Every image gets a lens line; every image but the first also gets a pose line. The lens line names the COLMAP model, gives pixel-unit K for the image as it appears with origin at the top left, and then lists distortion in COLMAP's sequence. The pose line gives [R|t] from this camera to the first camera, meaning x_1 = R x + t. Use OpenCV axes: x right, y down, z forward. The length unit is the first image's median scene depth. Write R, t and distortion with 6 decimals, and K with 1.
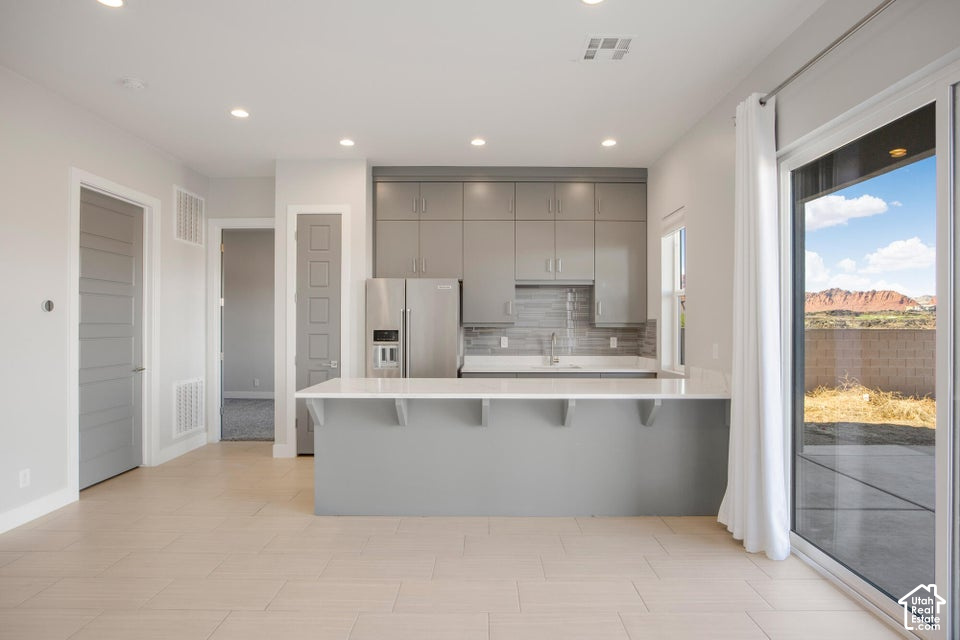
lens RADIAL K [[505.7, 0, 477.1], [0, 505.7, 321.5], [0, 0, 1]] dist [-0.043050, -0.000315]
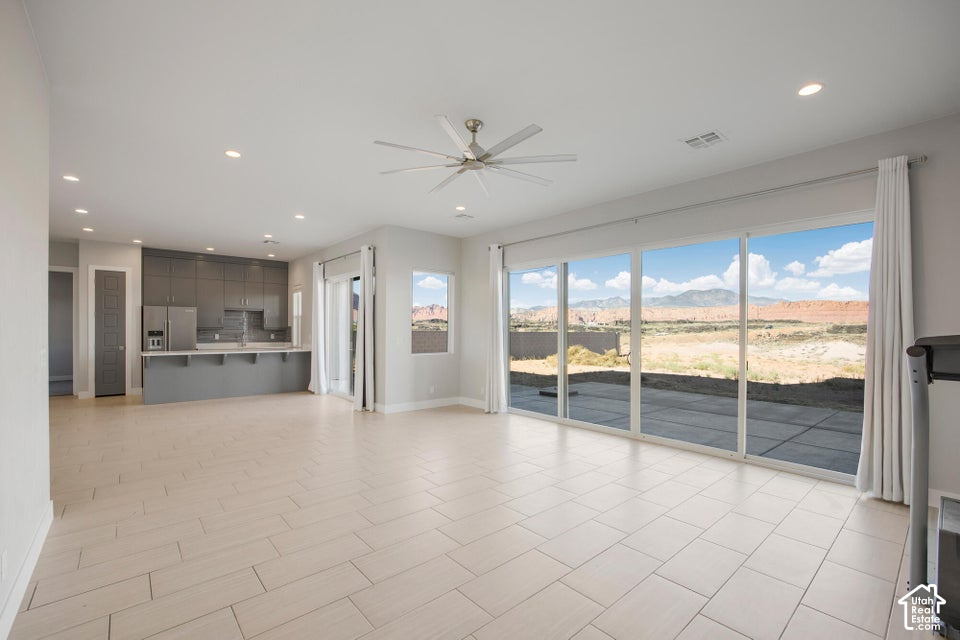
lens RADIAL K [[415.5, 0, 474.5], [0, 415.5, 327.7], [0, 0, 1]] dist [-0.004590, -0.000273]
pose [[0.750670, 0.003305, 0.660669, -0.311124], [-0.006099, 0.999980, 0.001928, -0.006772], [-0.660649, -0.005477, 0.750675, -1.113126]]
